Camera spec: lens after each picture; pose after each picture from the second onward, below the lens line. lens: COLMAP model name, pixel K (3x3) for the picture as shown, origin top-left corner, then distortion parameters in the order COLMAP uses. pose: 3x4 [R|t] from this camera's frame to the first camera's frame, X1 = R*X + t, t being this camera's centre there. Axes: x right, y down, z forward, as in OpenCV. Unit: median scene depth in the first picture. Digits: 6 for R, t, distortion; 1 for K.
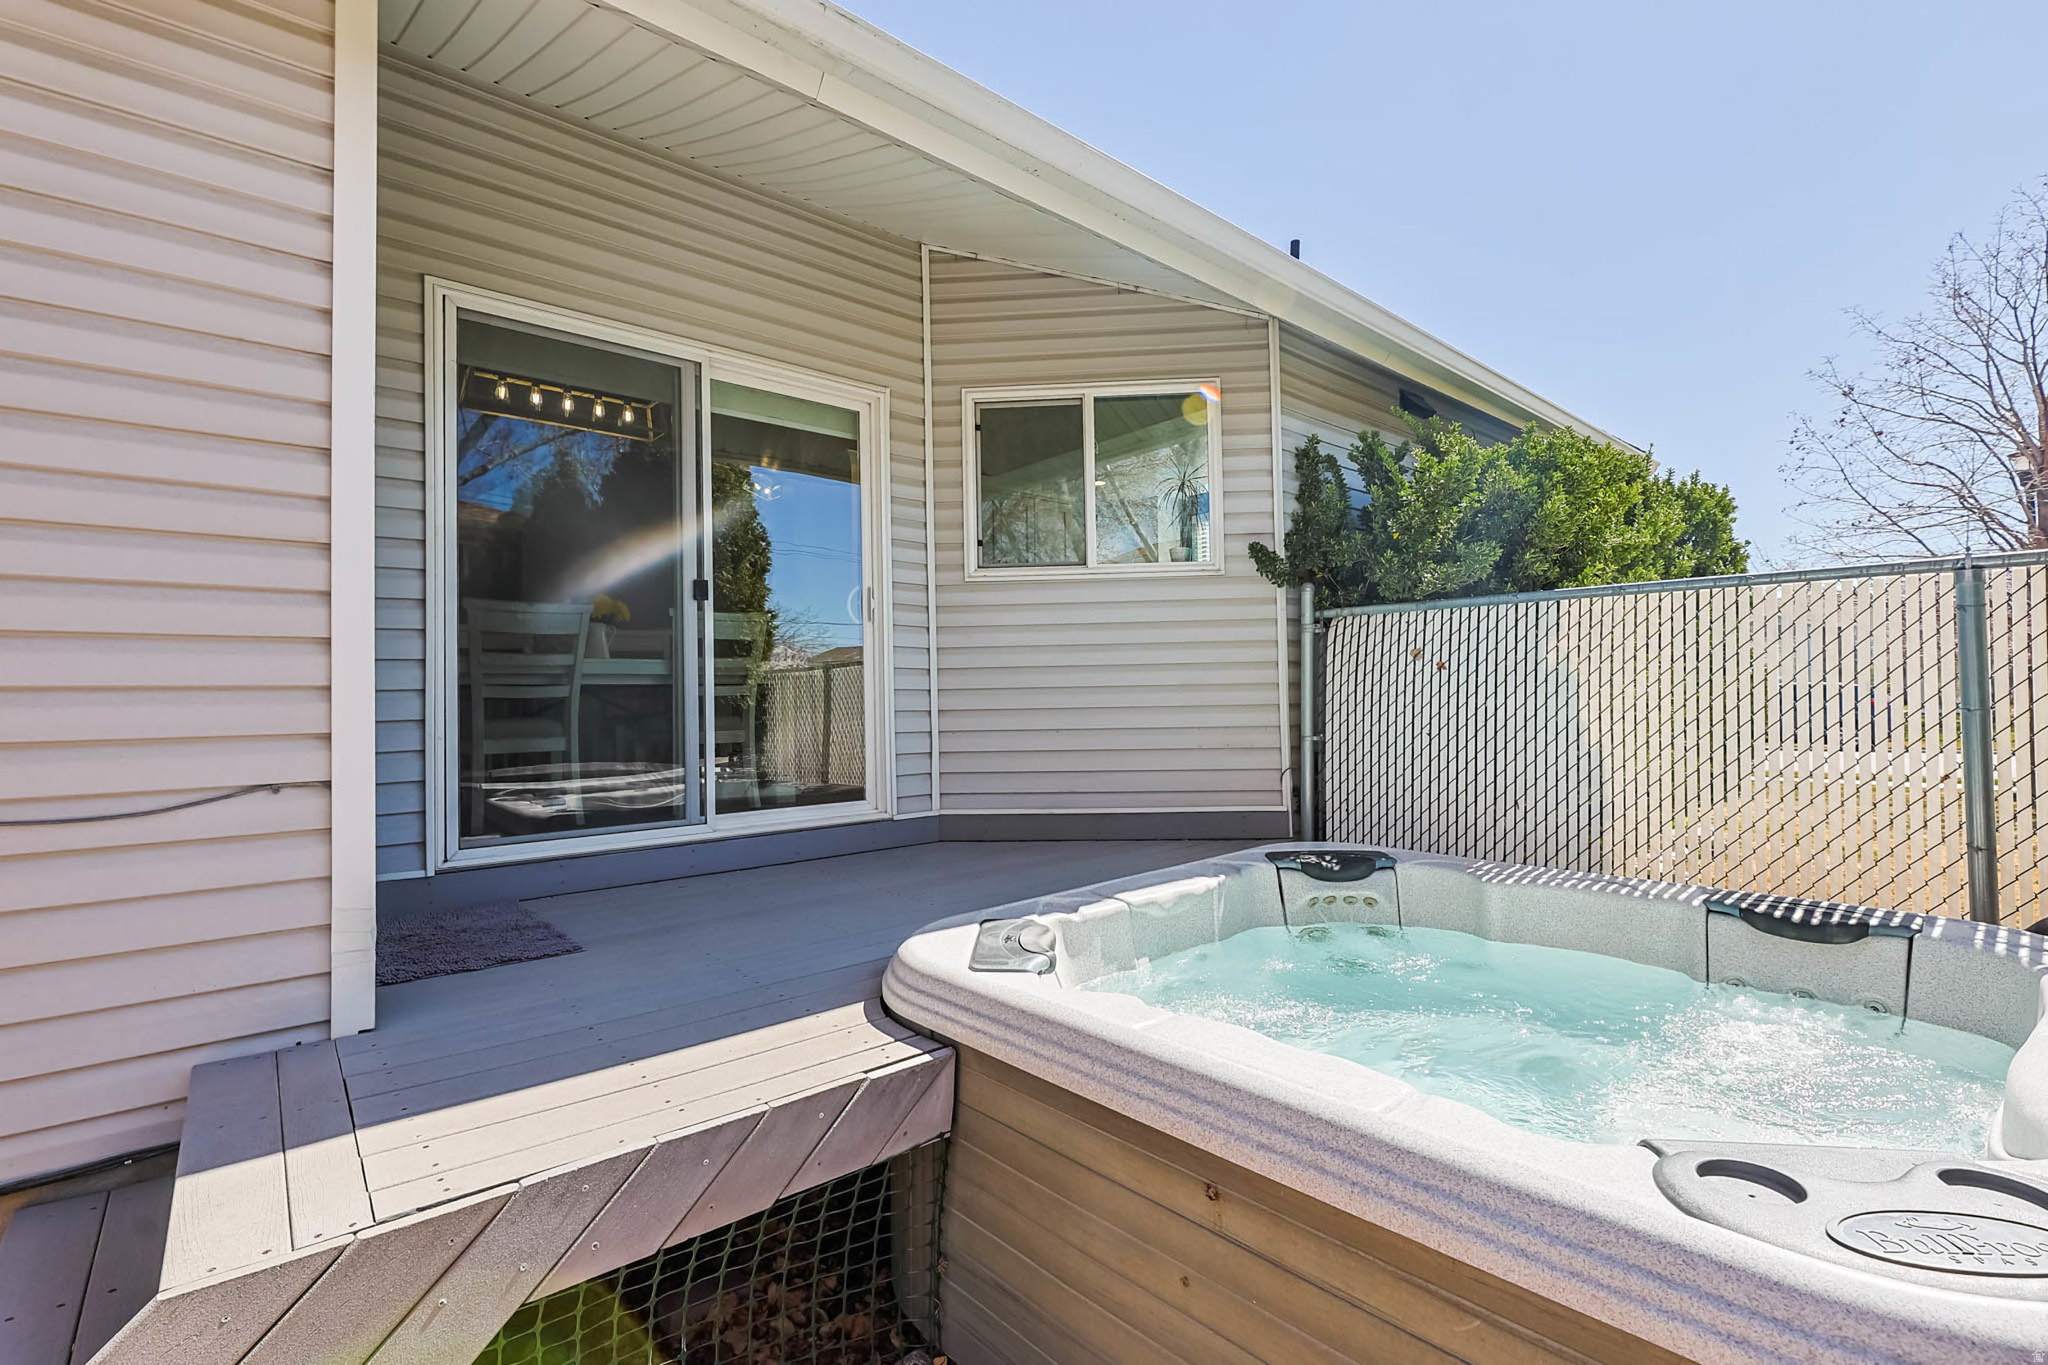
lens RADIAL K [[885.9, 0, 1021.9], [0, 885.9, 692.8], [0, 0, 1]] dist [0.002317, -0.000628]
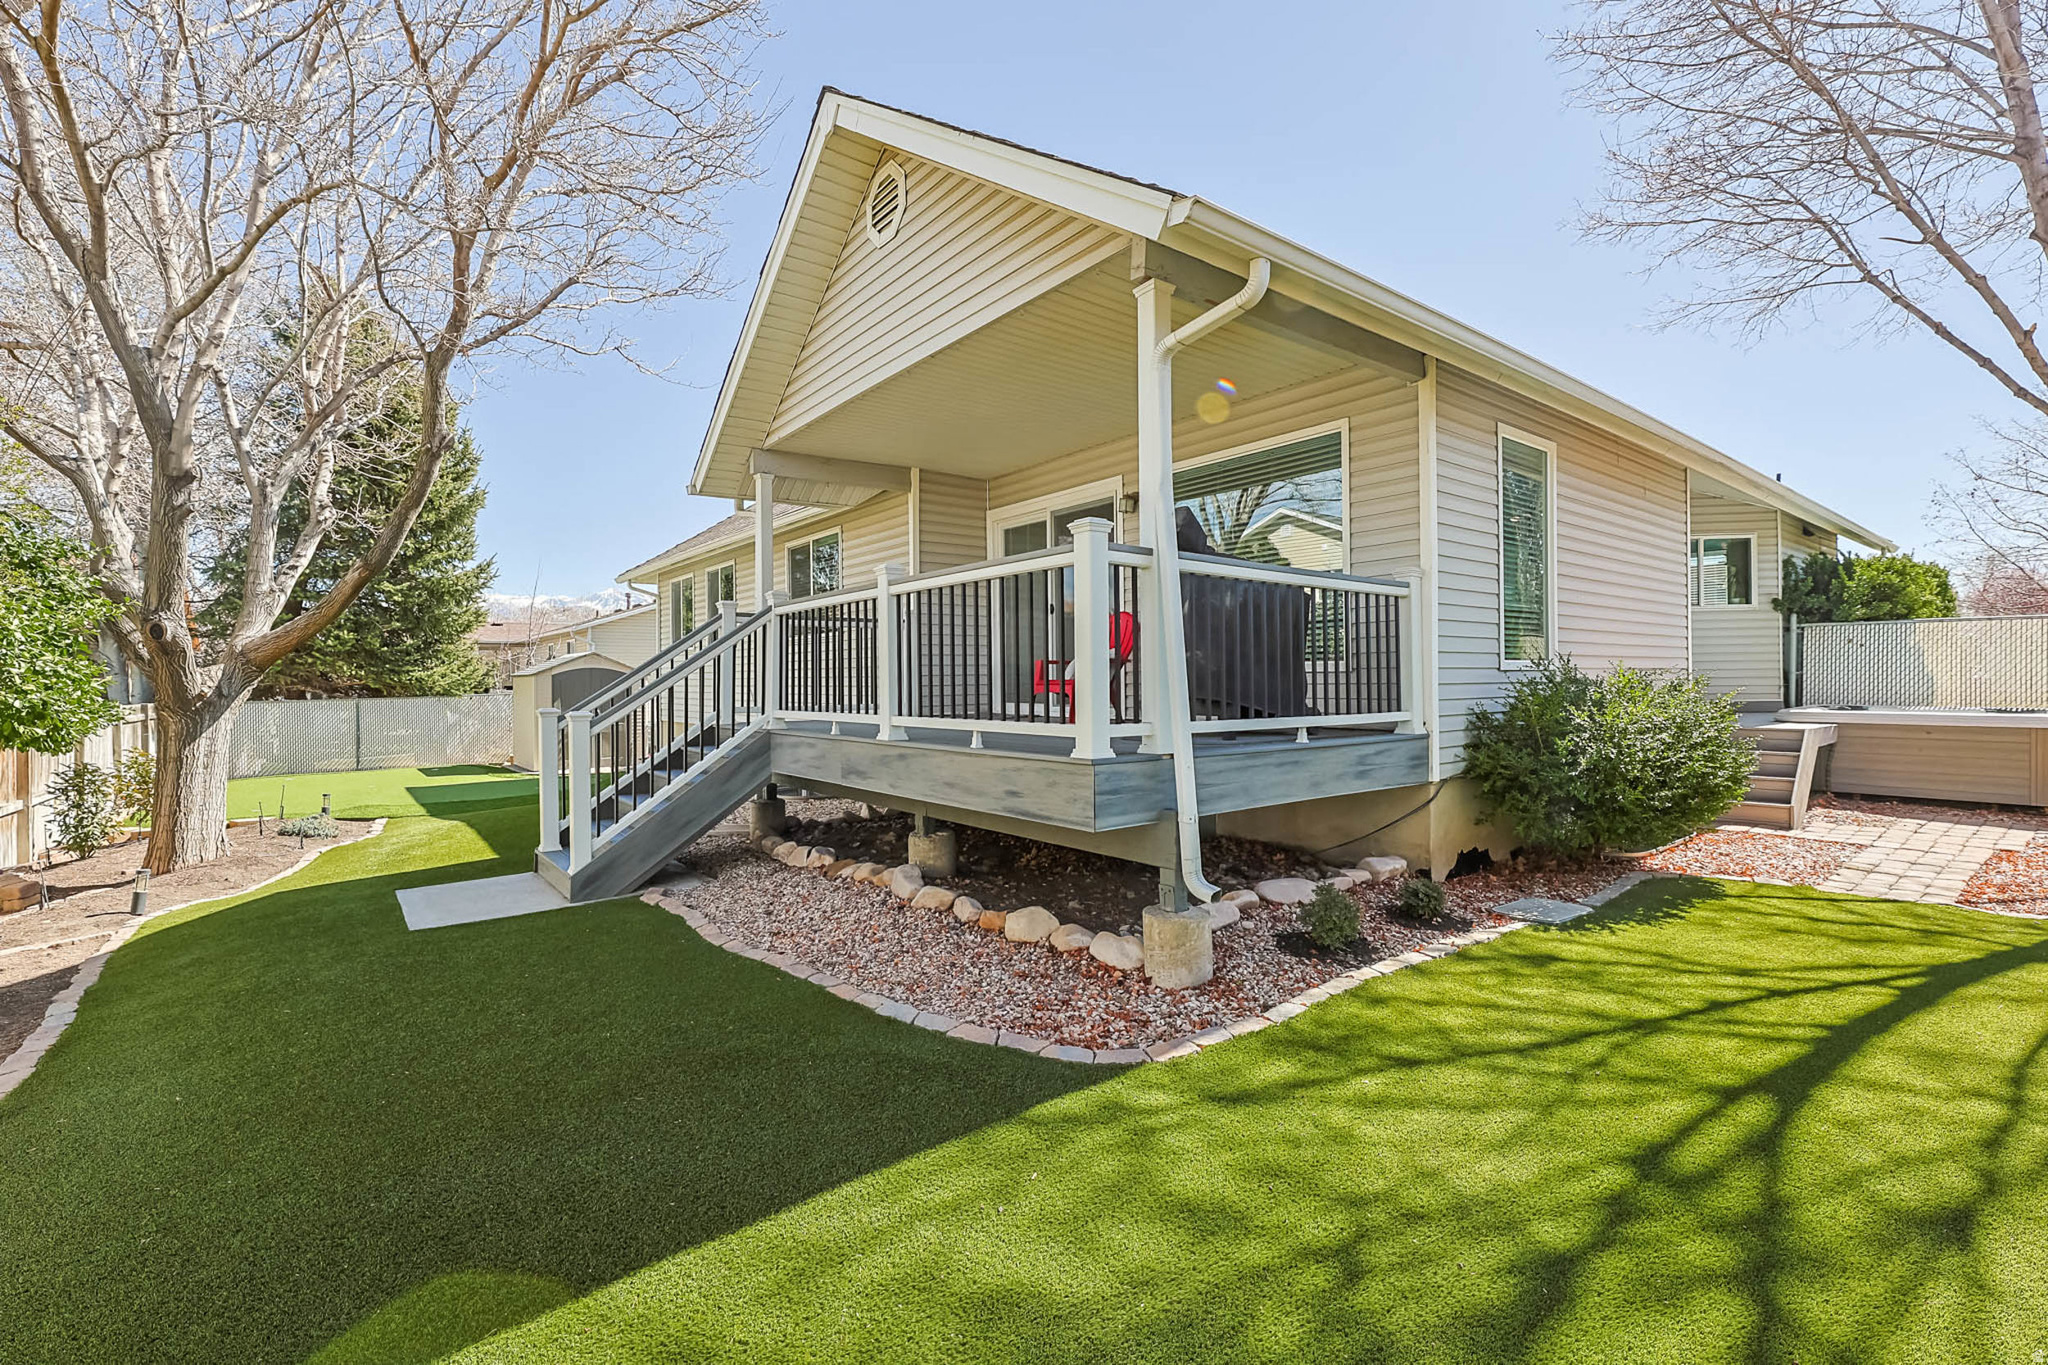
lens RADIAL K [[885.9, 0, 1017.0], [0, 885.9, 682.1], [0, 0, 1]] dist [0.002317, -0.000628]
pose [[0.999078, 0.011114, -0.041460, -1.822627], [-0.010853, 0.999920, 0.006519, 0.084270], [0.041529, -0.006063, 0.999119, -1.674327]]
